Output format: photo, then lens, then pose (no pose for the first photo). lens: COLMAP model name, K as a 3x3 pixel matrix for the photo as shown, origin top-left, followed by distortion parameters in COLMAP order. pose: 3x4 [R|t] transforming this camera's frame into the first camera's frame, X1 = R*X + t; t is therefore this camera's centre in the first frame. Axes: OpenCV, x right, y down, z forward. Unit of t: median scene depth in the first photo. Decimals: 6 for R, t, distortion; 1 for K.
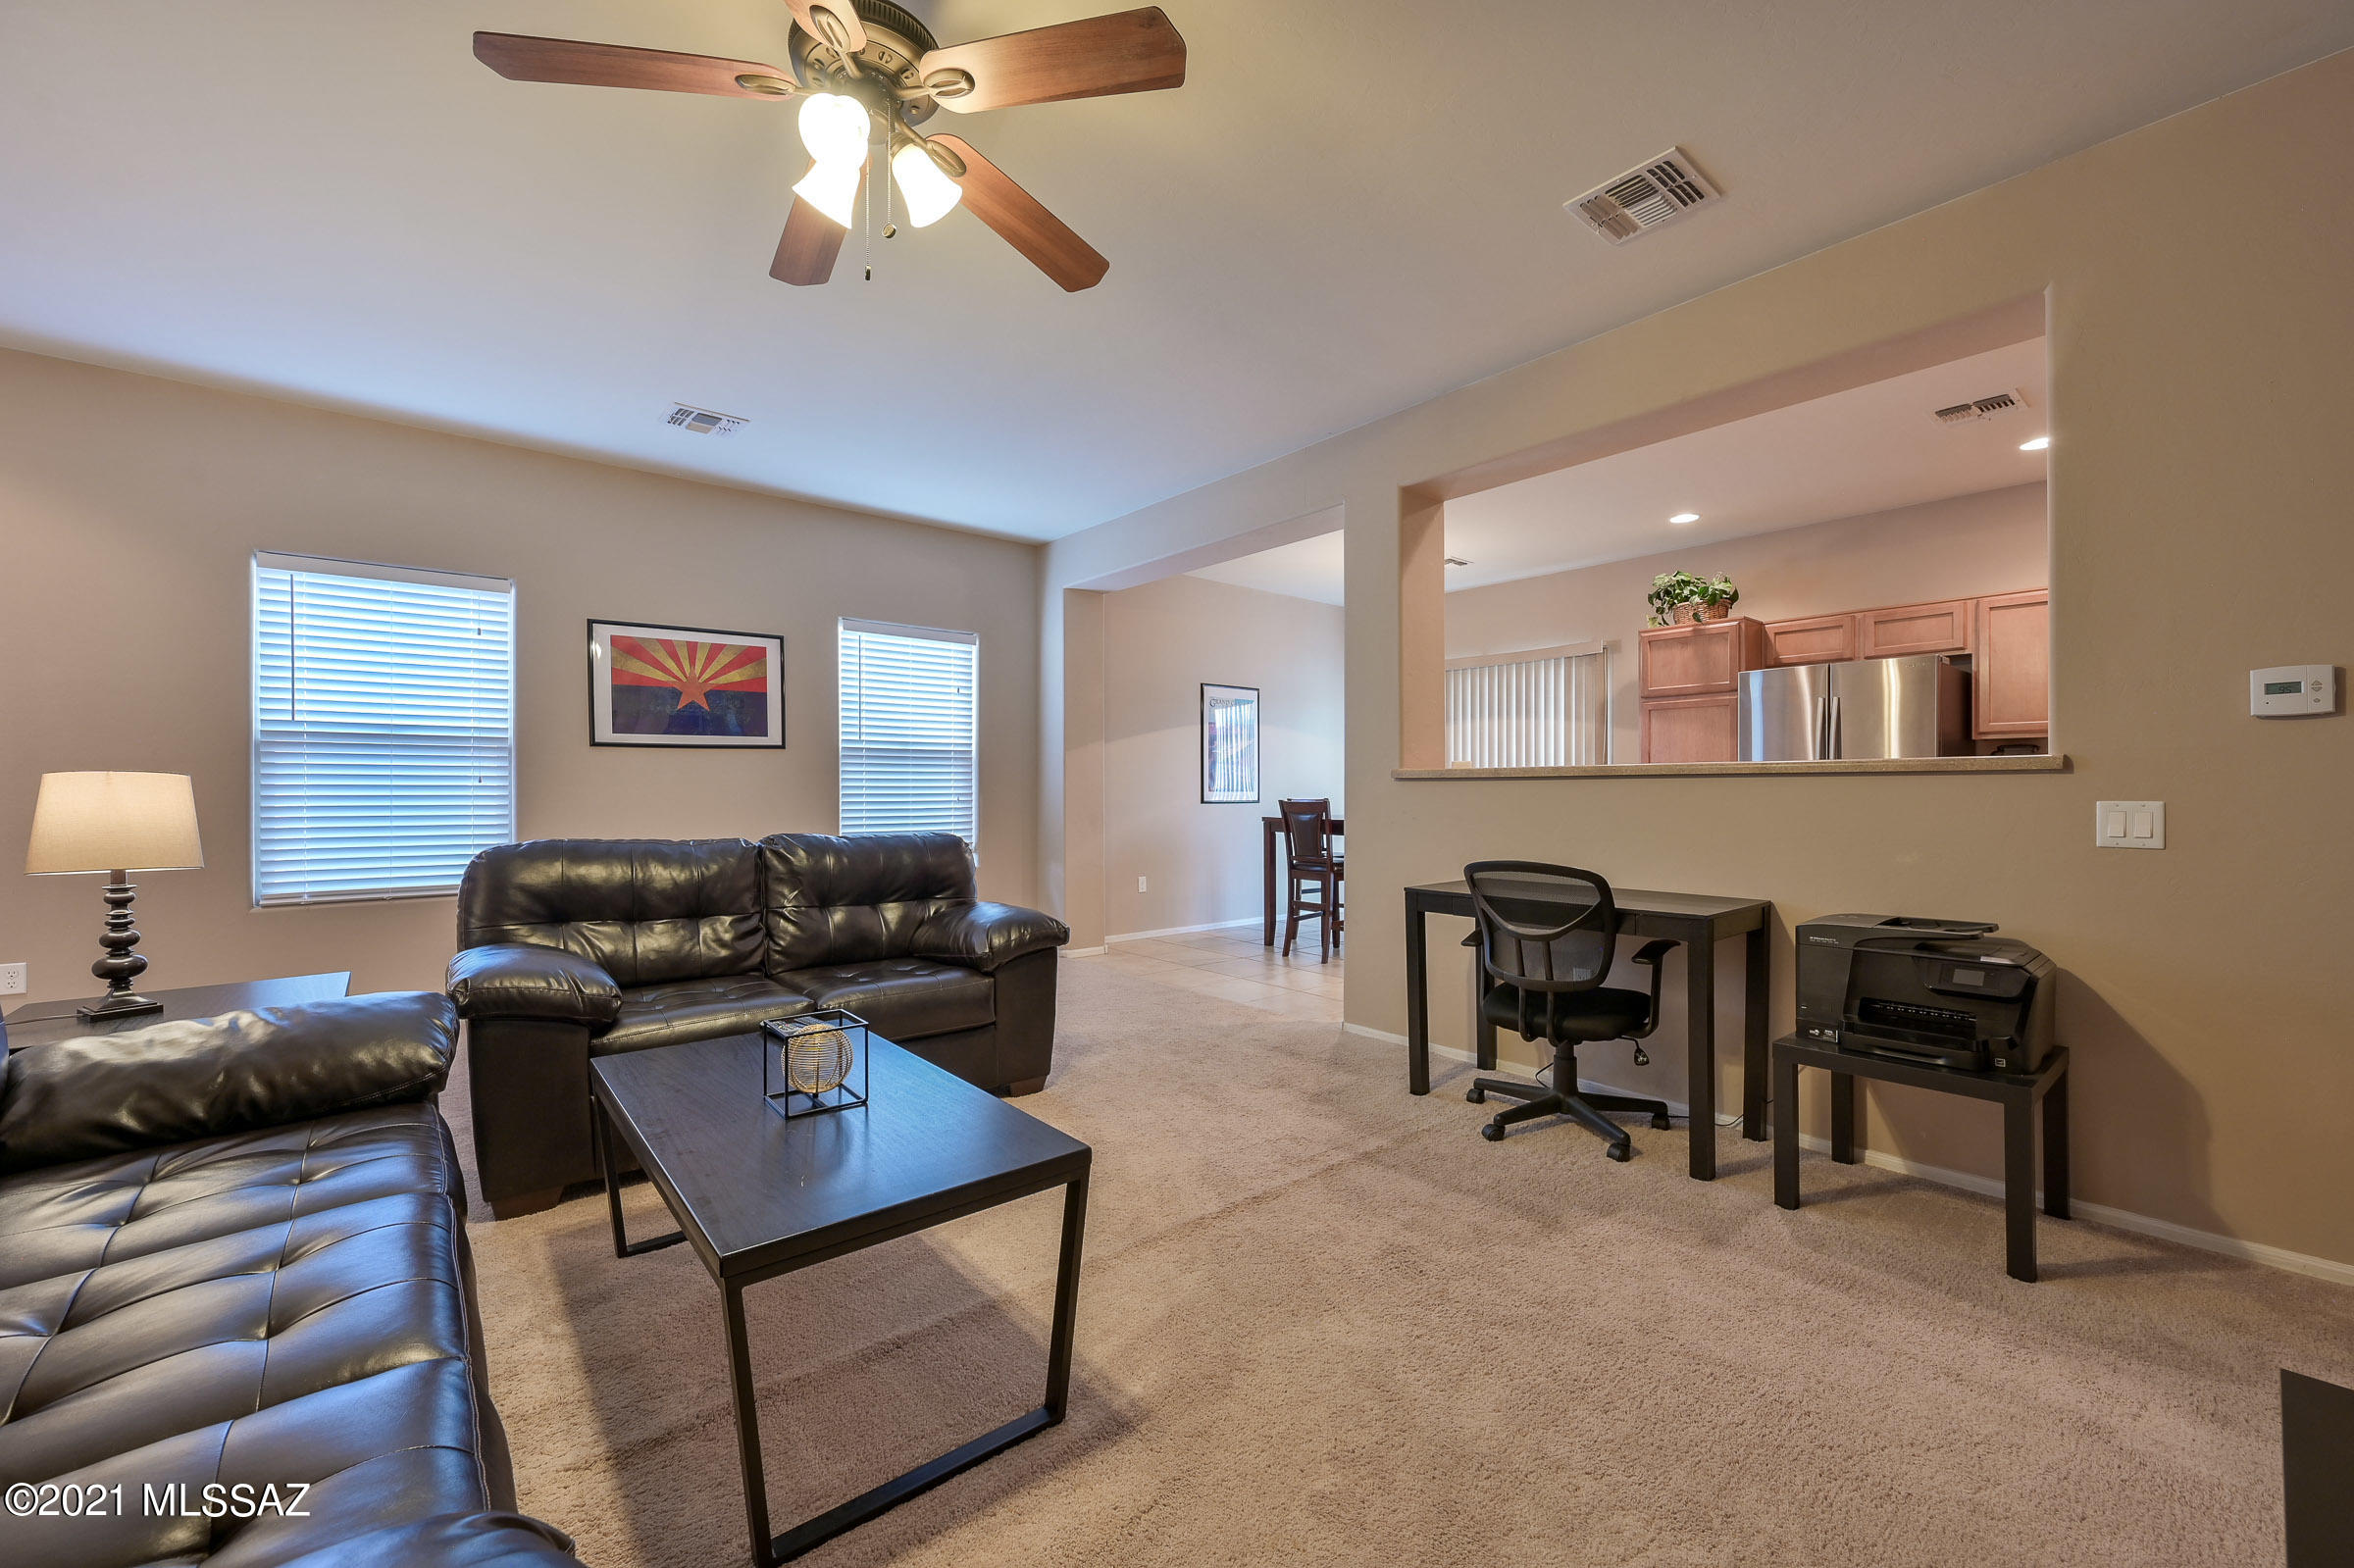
lens RADIAL K [[924.9, 0, 1179.7], [0, 924.9, 791.5], [0, 0, 1]] dist [-0.001148, -0.000346]
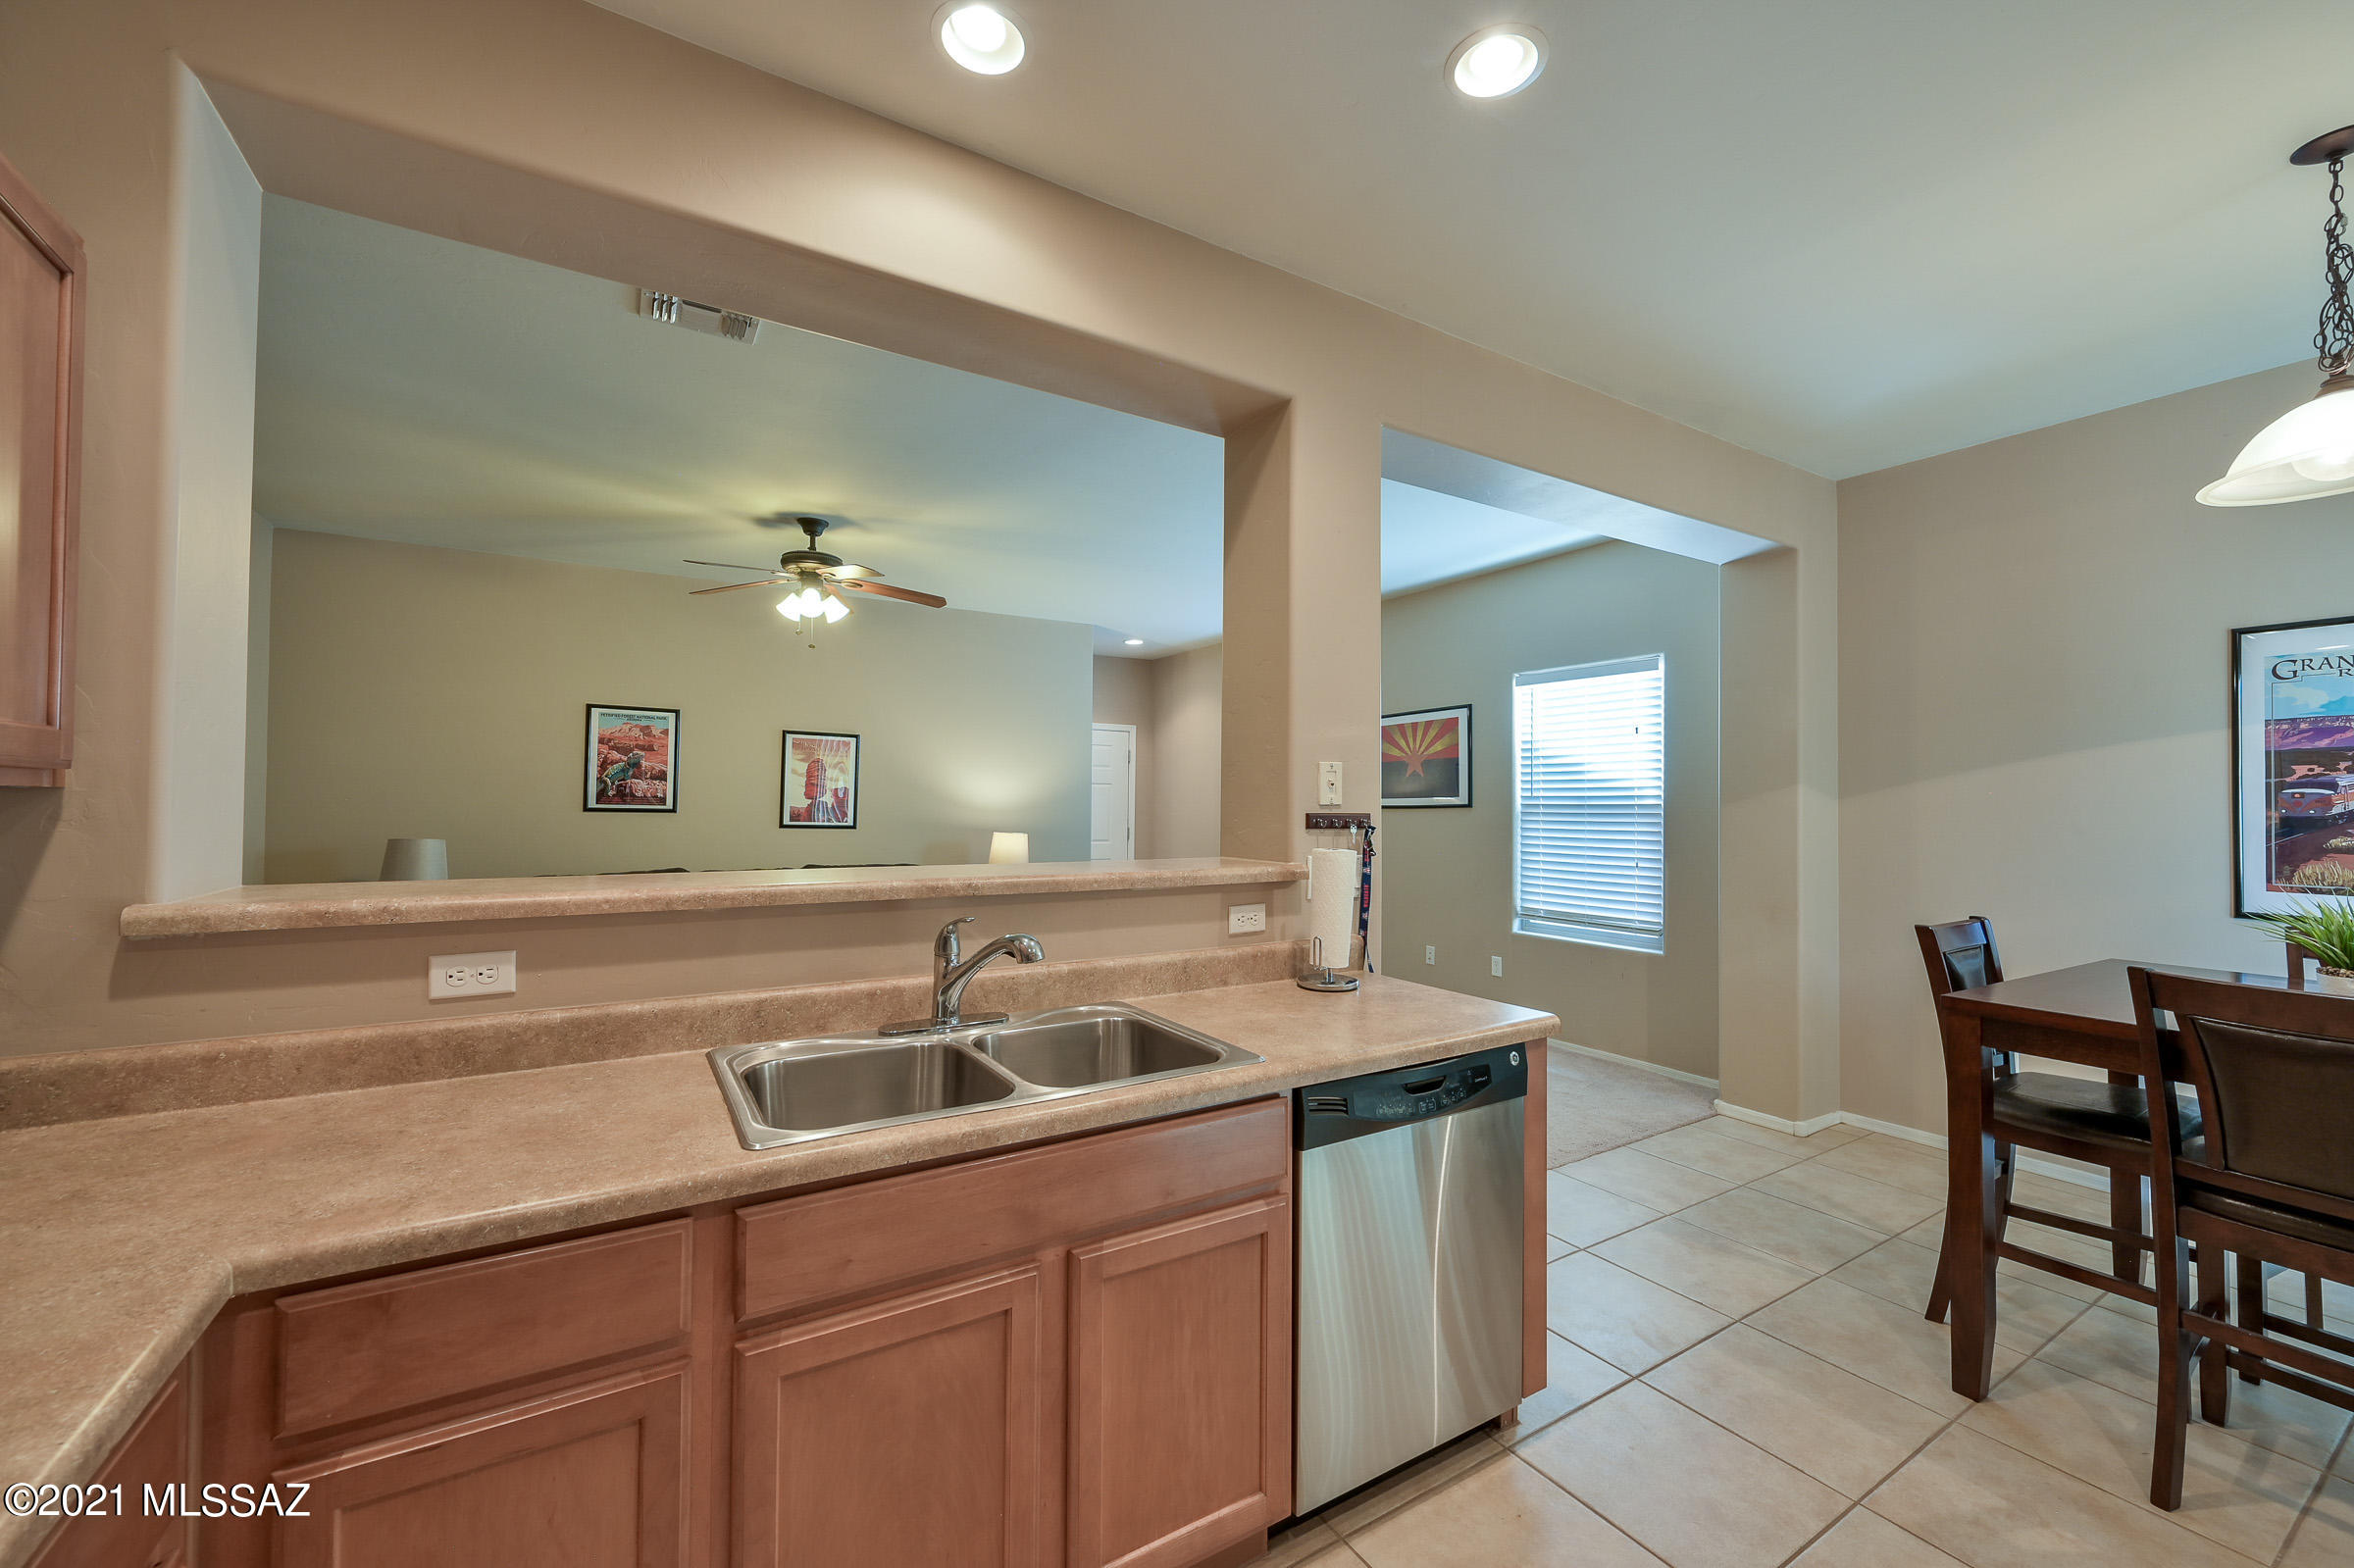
lens RADIAL K [[924.9, 0, 1179.7], [0, 924.9, 791.5], [0, 0, 1]] dist [-0.001148, -0.000346]
pose [[-0.149141, -0.013364, -0.988726, 0.743882], [-0.006132, 0.999902, -0.012591, -0.051780], [0.988797, 0.004185, -0.149209, 0.874049]]
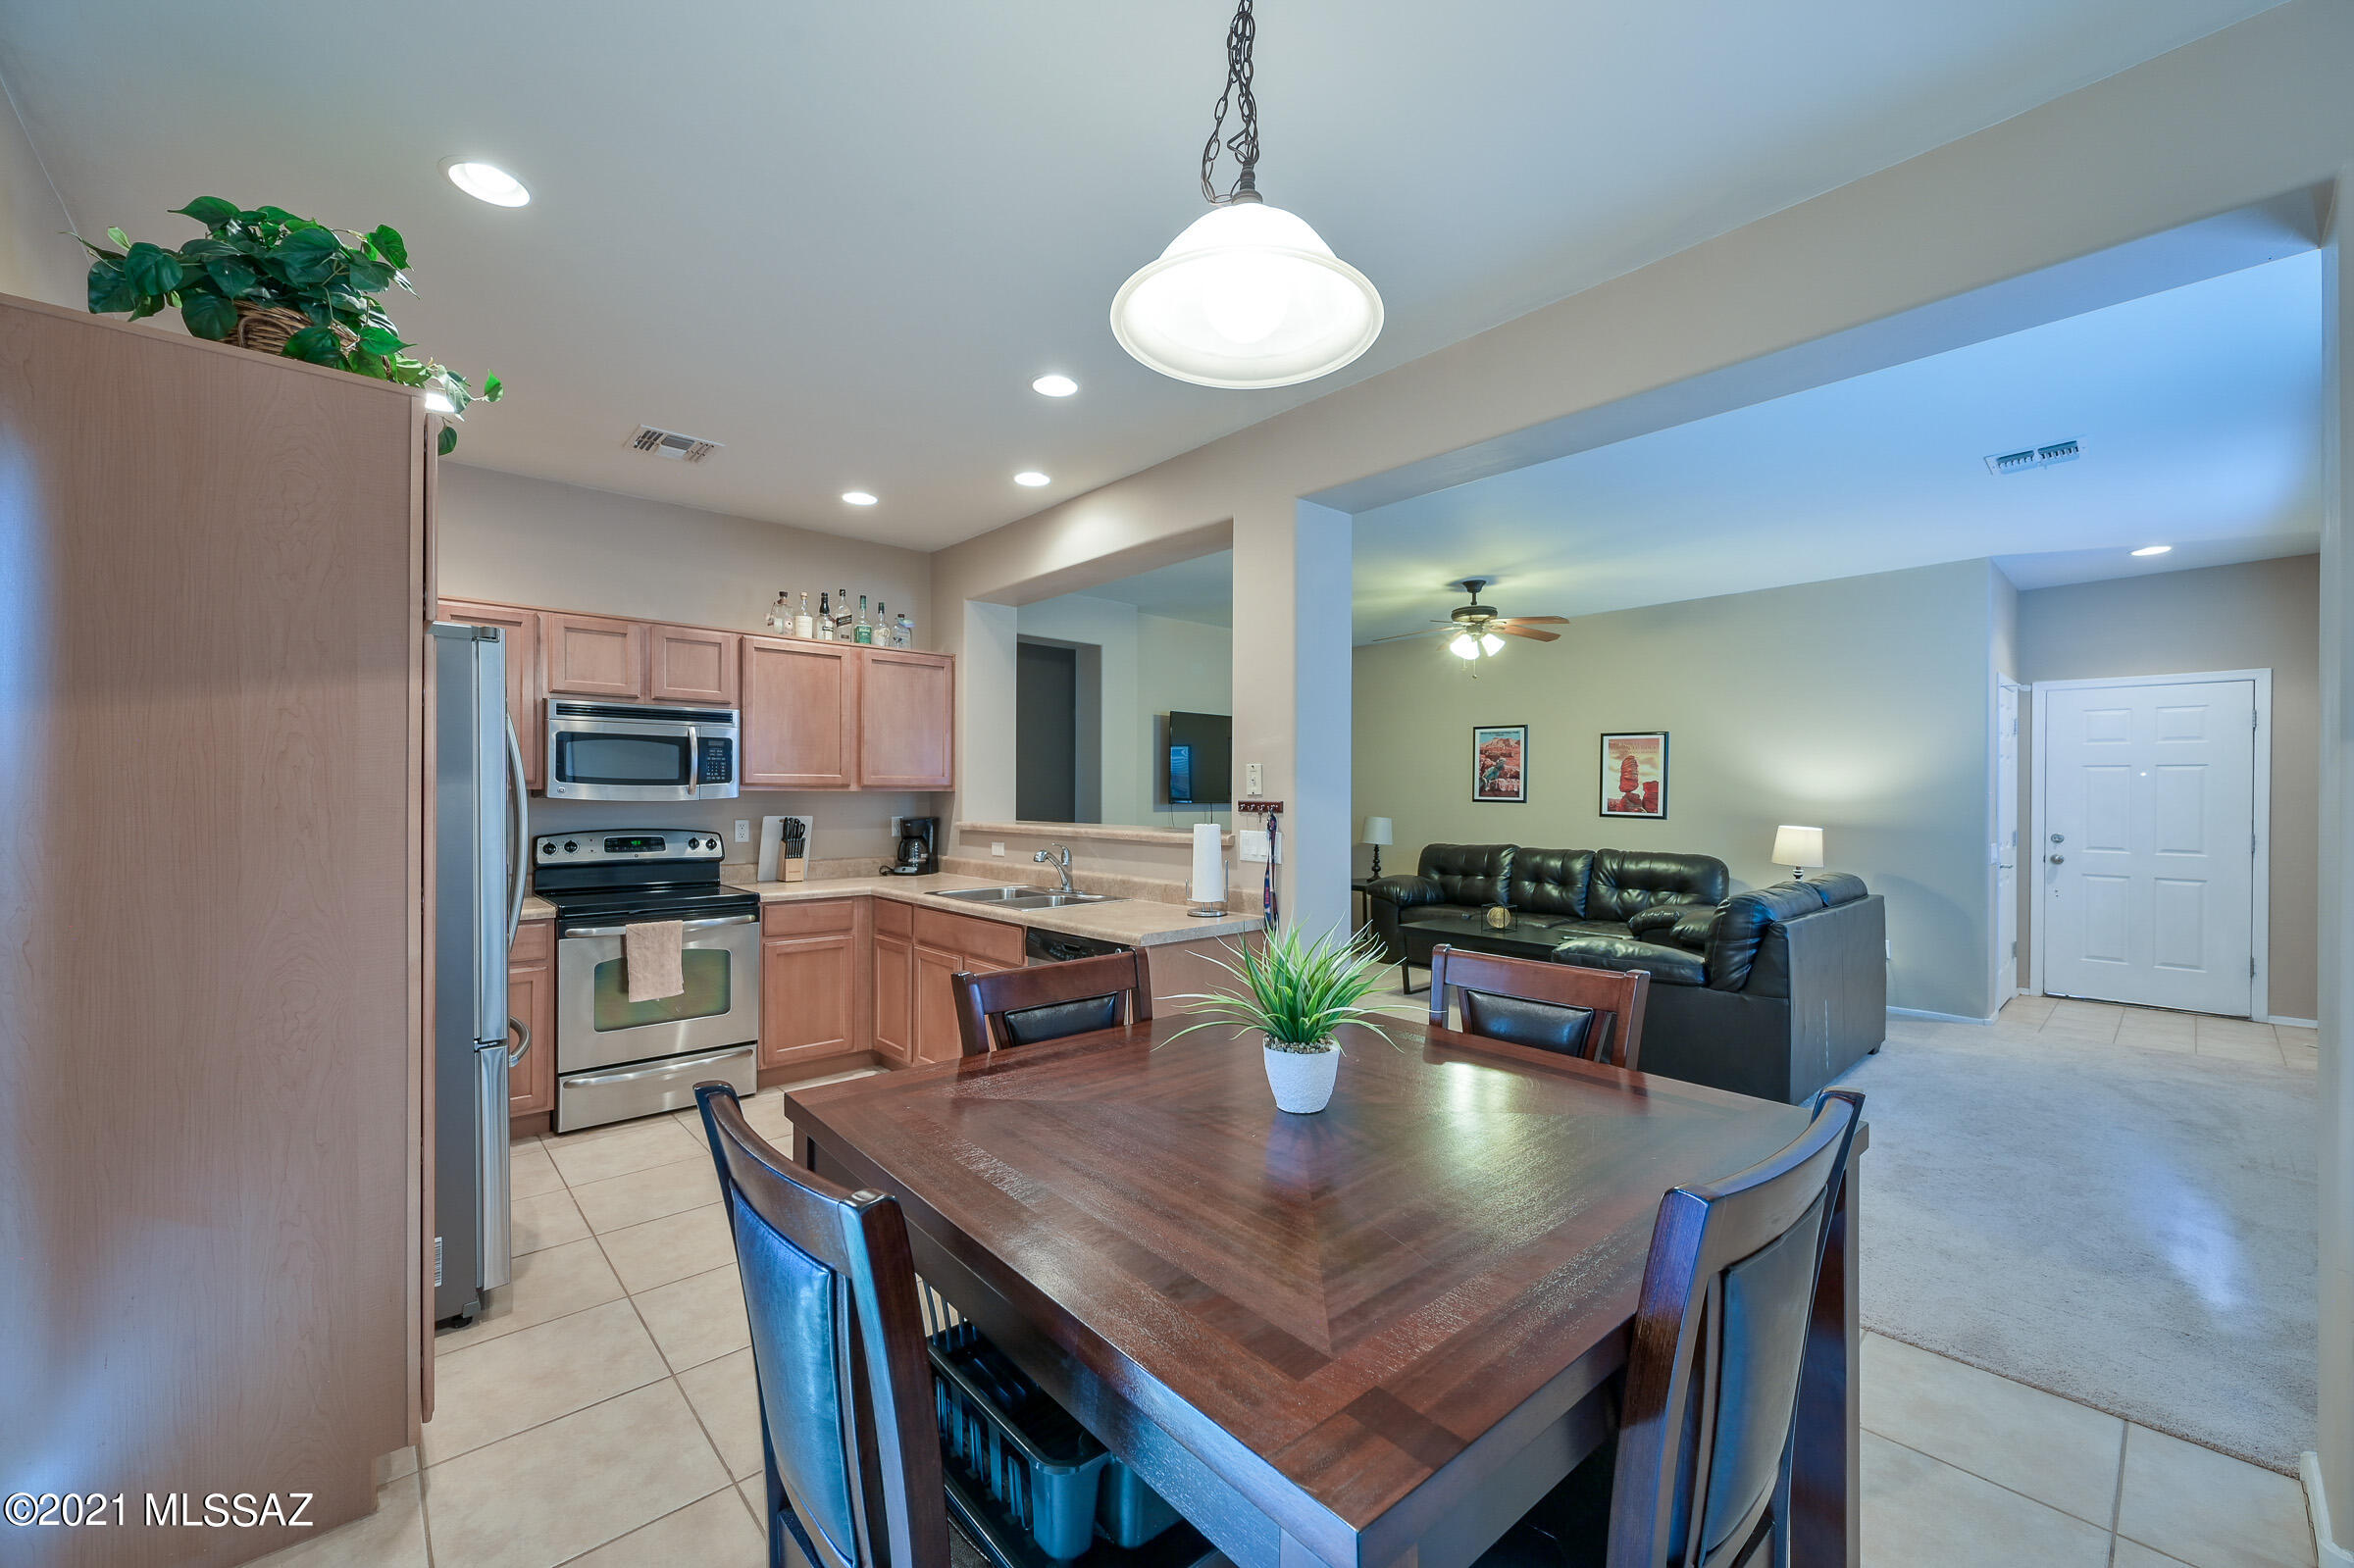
lens RADIAL K [[924.9, 0, 1179.7], [0, 924.9, 791.5], [0, 0, 1]] dist [-0.001148, -0.000346]
pose [[-0.999382, -0.000268, -0.035150, 0.315227], [-0.000214, 0.999999, -0.001536, -0.052687], [0.035150, -0.001527, -0.999381, 1.584402]]
